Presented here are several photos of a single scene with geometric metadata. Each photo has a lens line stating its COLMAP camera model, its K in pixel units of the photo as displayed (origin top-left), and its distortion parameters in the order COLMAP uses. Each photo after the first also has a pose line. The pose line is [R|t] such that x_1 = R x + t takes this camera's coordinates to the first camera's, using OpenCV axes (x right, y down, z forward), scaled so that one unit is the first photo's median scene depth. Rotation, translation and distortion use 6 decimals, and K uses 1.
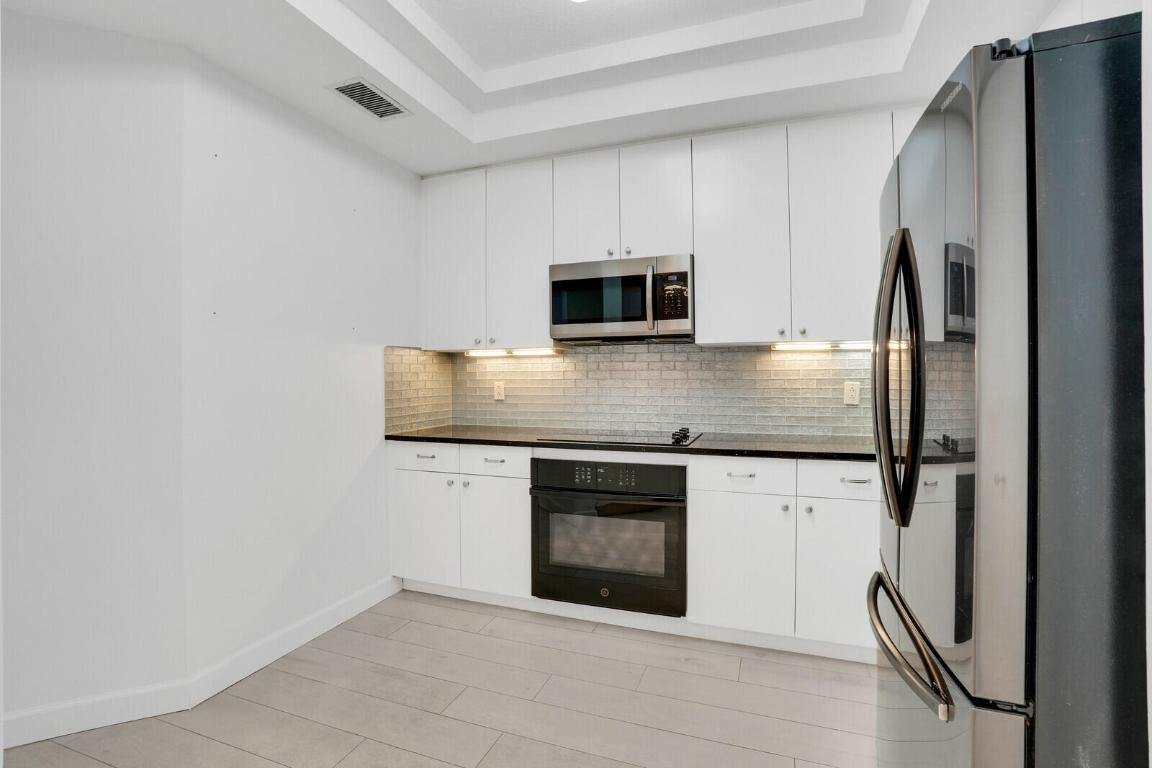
lens RADIAL K [[540.3, 0, 573.6], [0, 540.3, 379.1], [0, 0, 1]] dist [-0.027339, 0.000121]
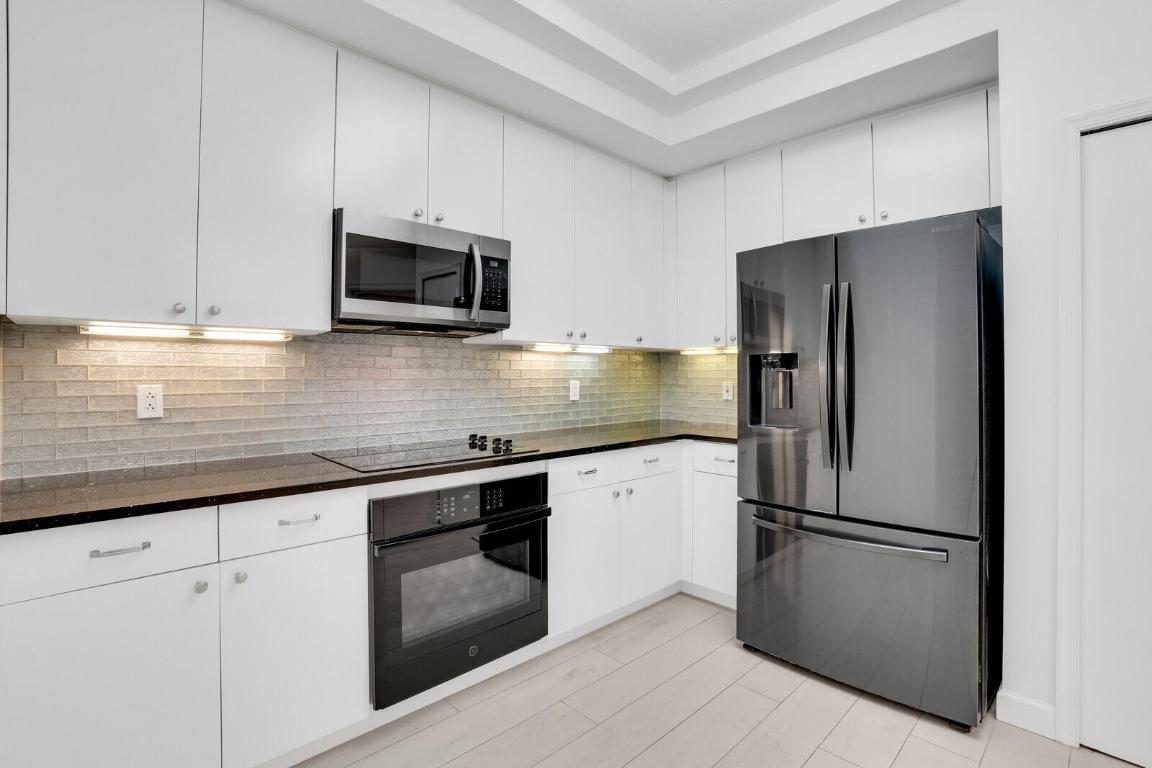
lens RADIAL K [[540.3, 0, 572.6], [0, 540.3, 380.8], [0, 0, 1]] dist [-0.027339, 0.000121]
pose [[0.445093, -0.004876, 0.895471, -0.514354], [0.002976, 0.999988, 0.003966, 0.000127], [-0.895480, 0.000900, 0.445102, 0.466864]]
